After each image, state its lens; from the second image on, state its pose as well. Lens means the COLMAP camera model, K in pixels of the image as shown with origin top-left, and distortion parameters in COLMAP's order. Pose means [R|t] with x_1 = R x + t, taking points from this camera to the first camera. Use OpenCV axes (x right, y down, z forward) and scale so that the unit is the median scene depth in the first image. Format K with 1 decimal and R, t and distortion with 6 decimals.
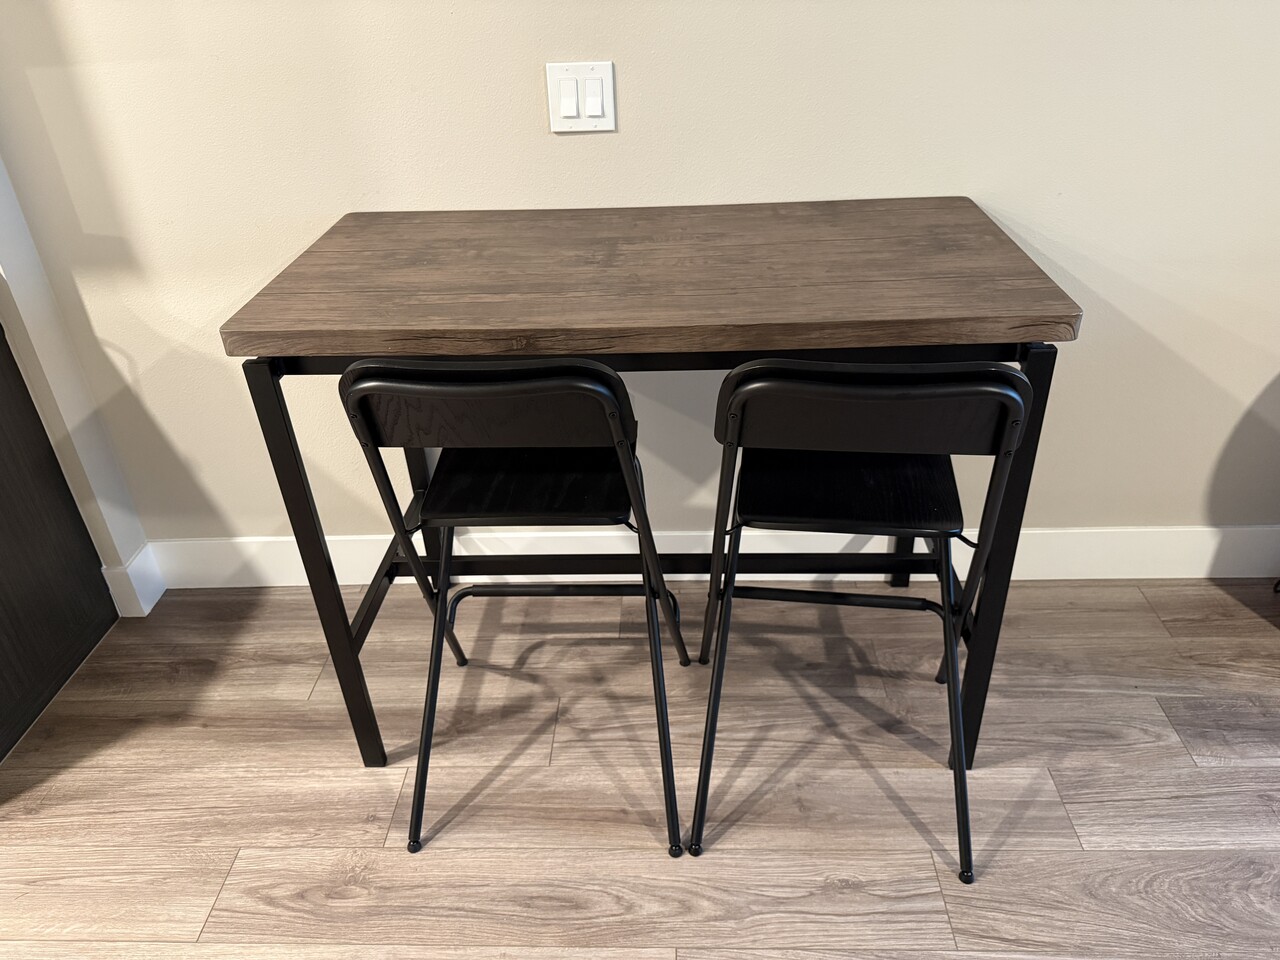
lens RADIAL K [[922.3, 0, 603.3], [0, 922.3, 480.9], [0, 0, 1]] dist [0.003730, -0.014581]
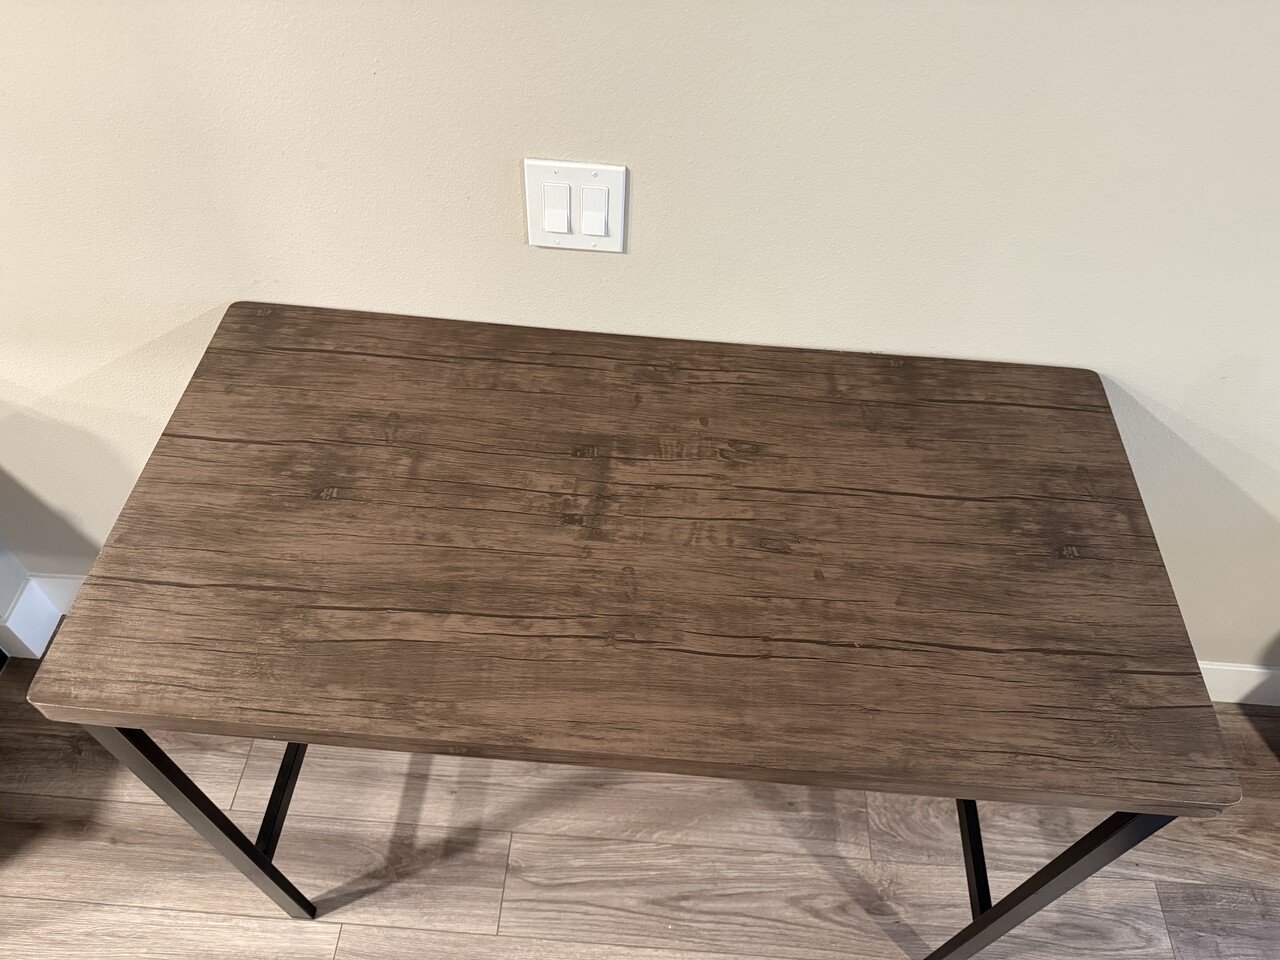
lens RADIAL K [[924.3, 0, 613.7], [0, 924.3, 475.8], [0, 0, 1]] dist [-0.008366, -0.005112]
pose [[0.997119, 0.057186, 0.049826, -0.015658], [-0.070661, 0.939122, 0.336240, -0.456621], [-0.027565, -0.338792, 0.940457, 0.305771]]
